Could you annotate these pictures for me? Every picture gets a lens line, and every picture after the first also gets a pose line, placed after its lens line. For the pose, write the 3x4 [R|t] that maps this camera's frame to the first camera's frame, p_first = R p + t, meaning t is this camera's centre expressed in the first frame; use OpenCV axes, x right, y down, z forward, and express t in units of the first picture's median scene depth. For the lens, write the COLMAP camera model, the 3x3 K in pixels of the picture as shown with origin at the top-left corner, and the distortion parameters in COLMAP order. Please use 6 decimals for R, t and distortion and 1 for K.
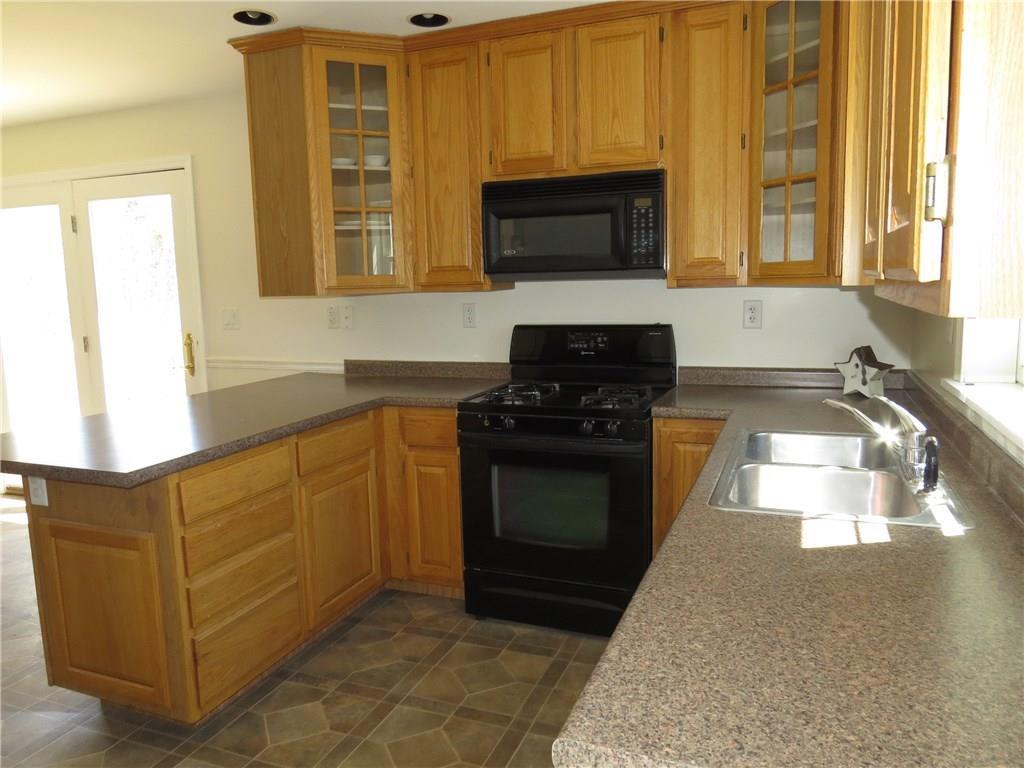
lens RADIAL K [[728.4, 0, 512.0], [0, 728.4, 384.0], [0, 0, 1]] dist [-0.025293, 0.007280]
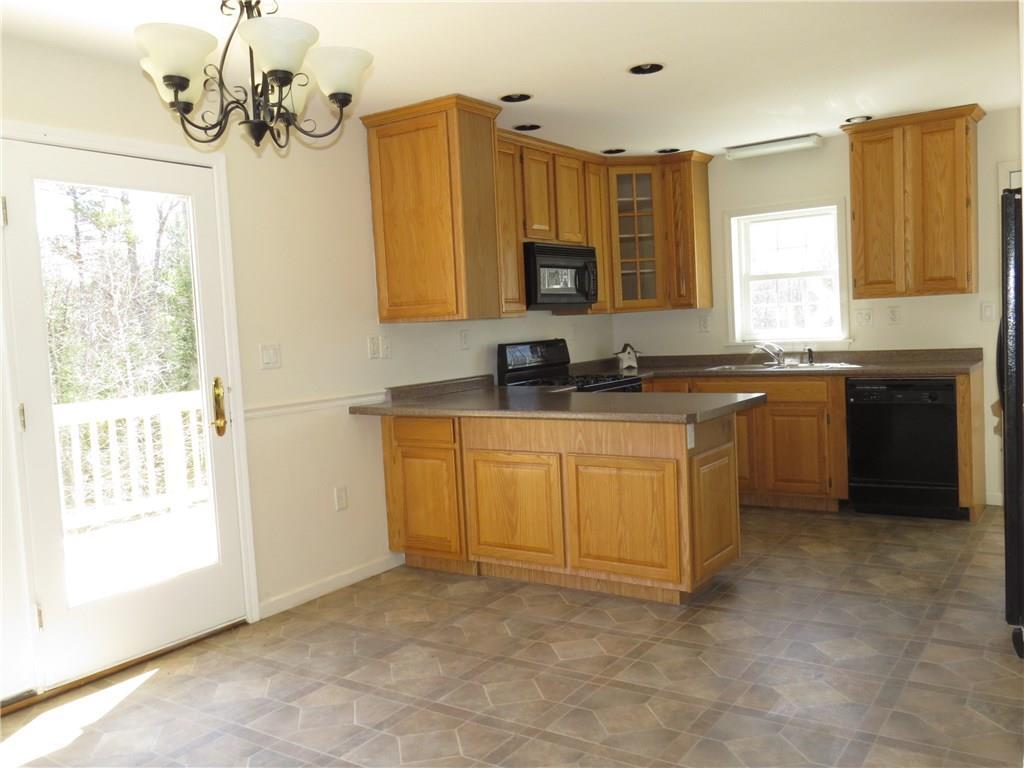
lens RADIAL K [[875.2, 0, 512.0], [0, 875.2, 384.0], [0, 0, 1]] dist [-0.005472, 0.010783]
pose [[0.223652, -0.054042, 0.973170, -1.821347], [0.181931, 0.983228, 0.012790, -0.029022], [-0.957539, 0.174189, 0.229733, 0.710594]]
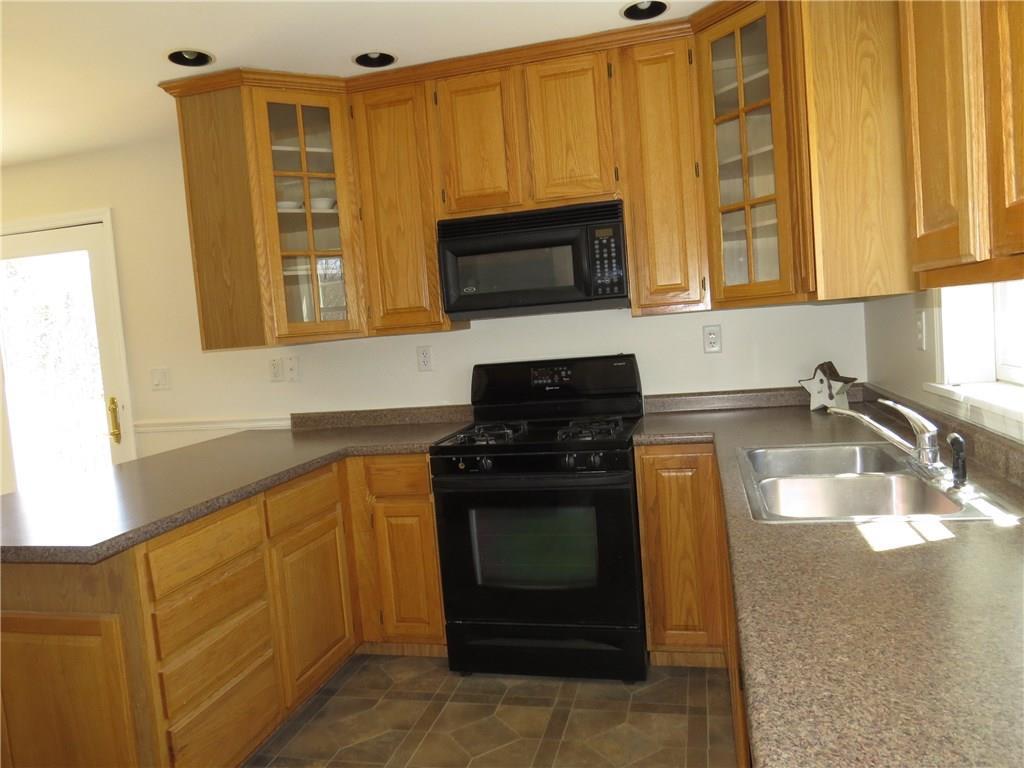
lens RADIAL K [[728.4, 0, 512.0], [0, 728.4, 384.0], [0, 0, 1]] dist [-0.025293, 0.007280]
pose [[0.990238, -0.062679, 0.124500, -0.079188], [0.071152, 0.995357, -0.064816, 0.012950], [-0.119860, 0.073042, 0.990100, 0.034383]]
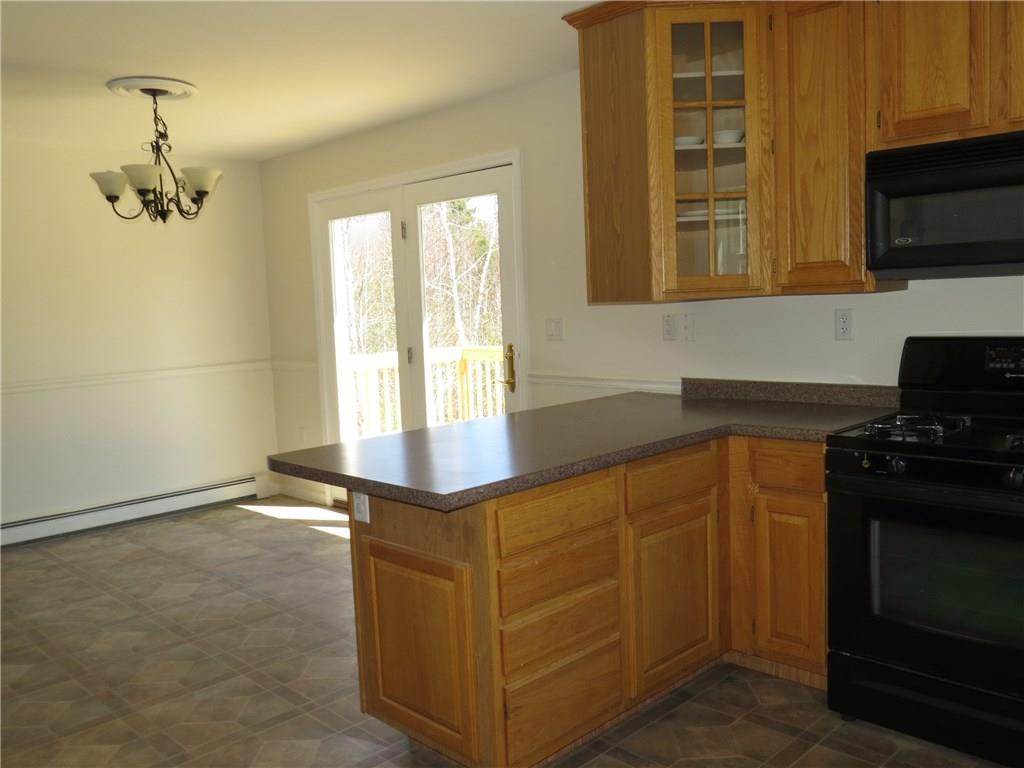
lens RADIAL K [[867.6, 0, 512.0], [0, 867.6, 384.0], [0, 0, 1]] dist [-0.030518, 0.003400]
pose [[0.915446, 0.024833, -0.401673, -0.012455], [-0.036256, 0.999125, -0.020861, 0.002044], [0.400804, 0.033660, 0.915545, 0.017230]]
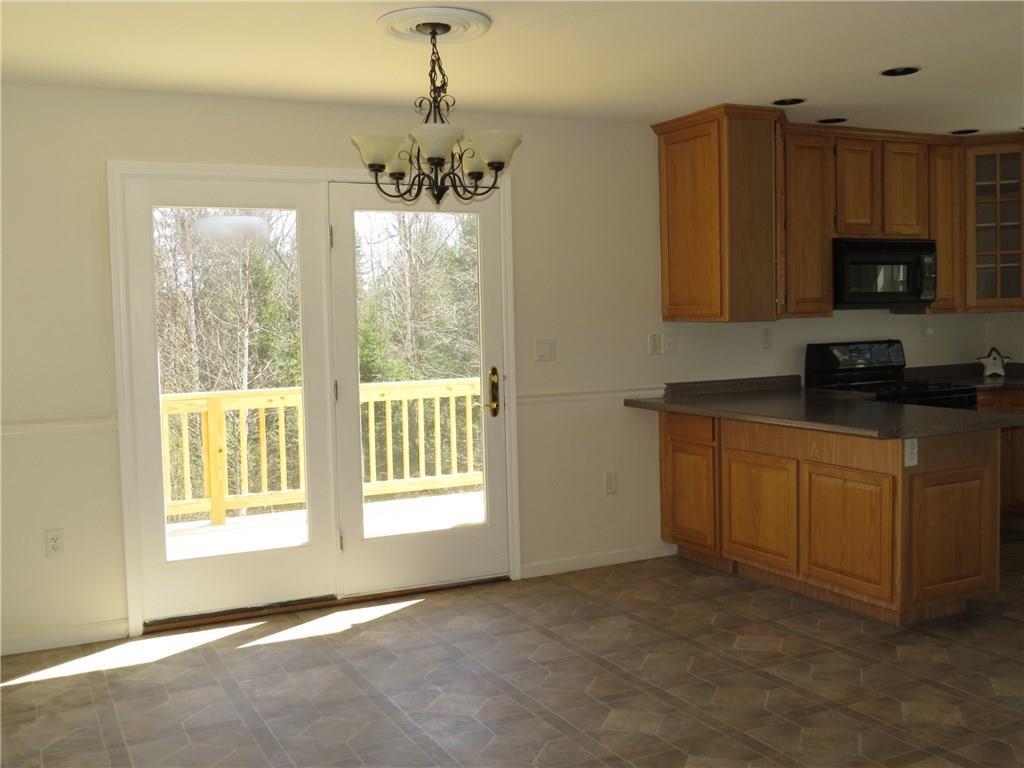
lens RADIAL K [[1047.0, 0, 512.0], [0, 1047.0, 384.0], [0, 0, 1]] dist [-0.034521, -0.009691]
pose [[0.665862, -0.042385, 0.744870, -1.995677], [0.113607, 0.992502, -0.045082, 0.014834], [-0.737374, 0.114641, 0.665685, 0.185848]]
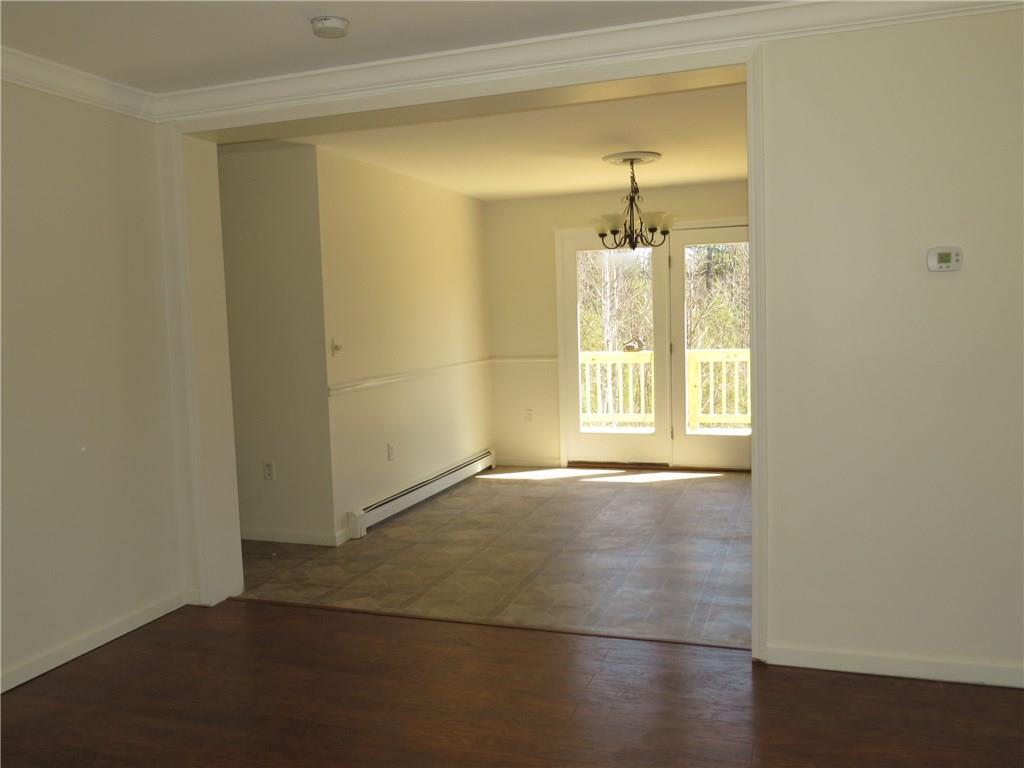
lens RADIAL K [[837.6, 0, 512.0], [0, 837.6, 384.0], [0, 0, 1]] dist [-0.019095, -0.005103]
pose [[0.999096, -0.012704, 0.040572, -1.471807], [0.015158, 0.998038, -0.060745, 0.159640], [-0.039720, 0.061305, 0.997328, -0.862642]]
